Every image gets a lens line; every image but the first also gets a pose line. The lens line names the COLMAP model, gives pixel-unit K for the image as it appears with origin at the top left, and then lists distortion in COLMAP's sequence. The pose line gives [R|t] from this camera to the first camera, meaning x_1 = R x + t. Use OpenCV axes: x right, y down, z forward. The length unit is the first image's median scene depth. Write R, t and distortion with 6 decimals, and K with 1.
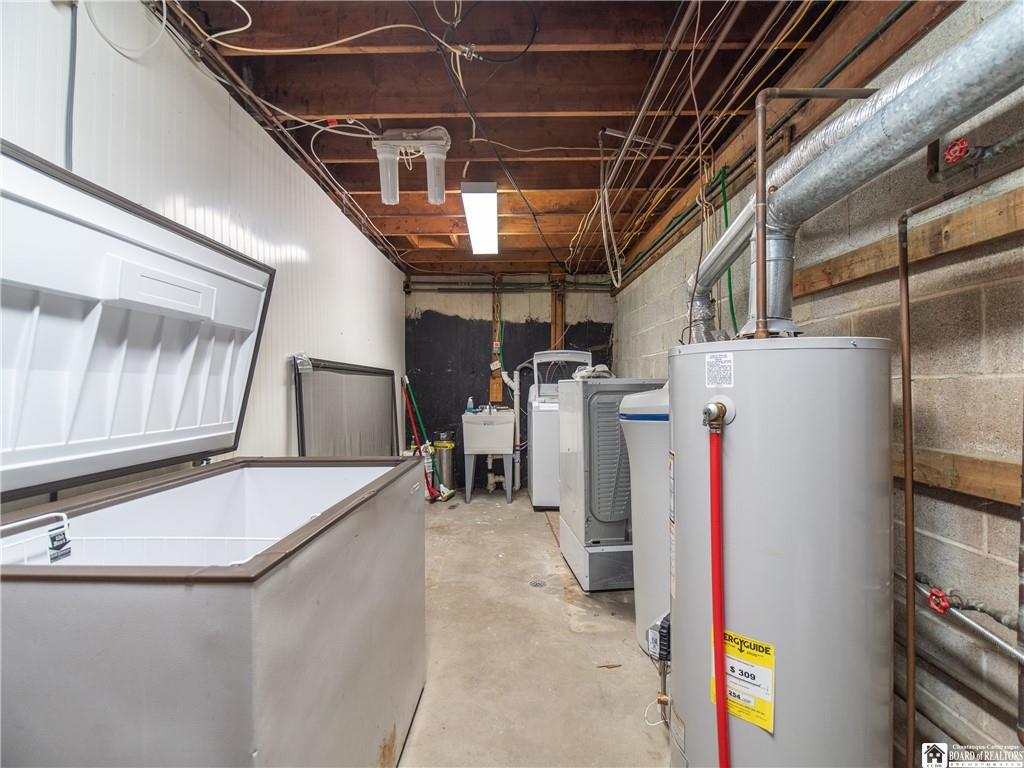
lens RADIAL K [[458.0, 0, 511.8], [0, 458.0, 381.4], [0, 0, 1]] dist [-0.004171, -0.000915]
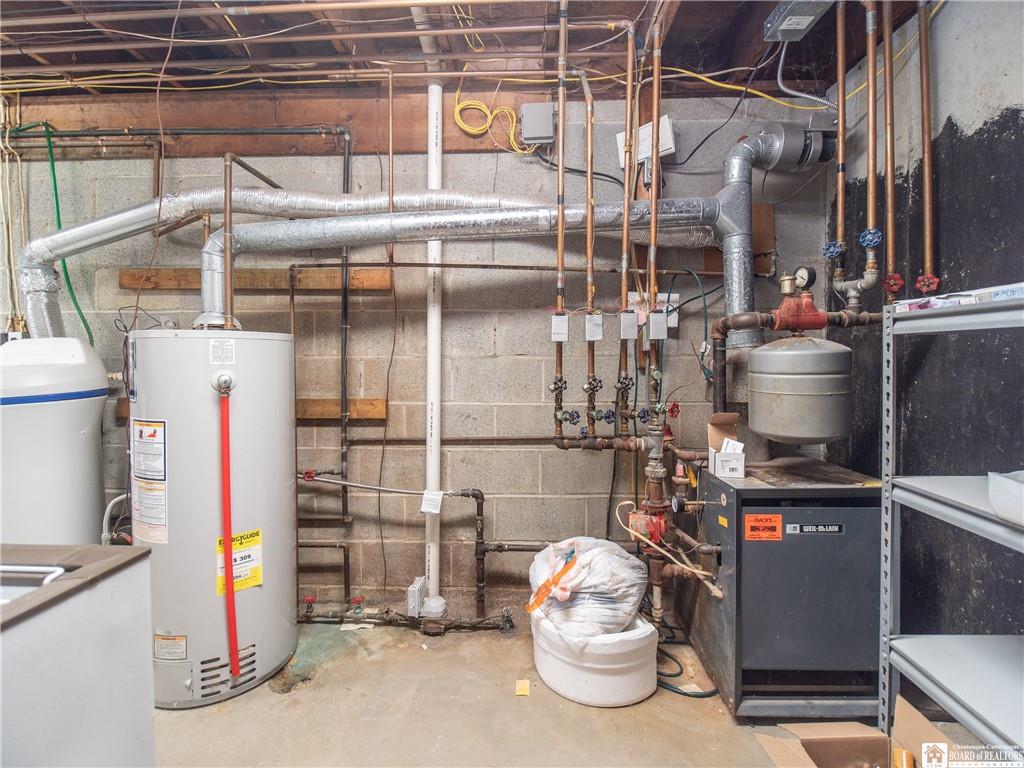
lens RADIAL K [[458.0, 0, 511.8], [0, 458.0, 381.4], [0, 0, 1]] dist [-0.004171, -0.000915]
pose [[0.042455, -0.046068, 0.998036, -0.892076], [-0.003374, 0.998924, 0.046253, -0.001000], [-0.999093, -0.005331, 0.042254, 0.073209]]
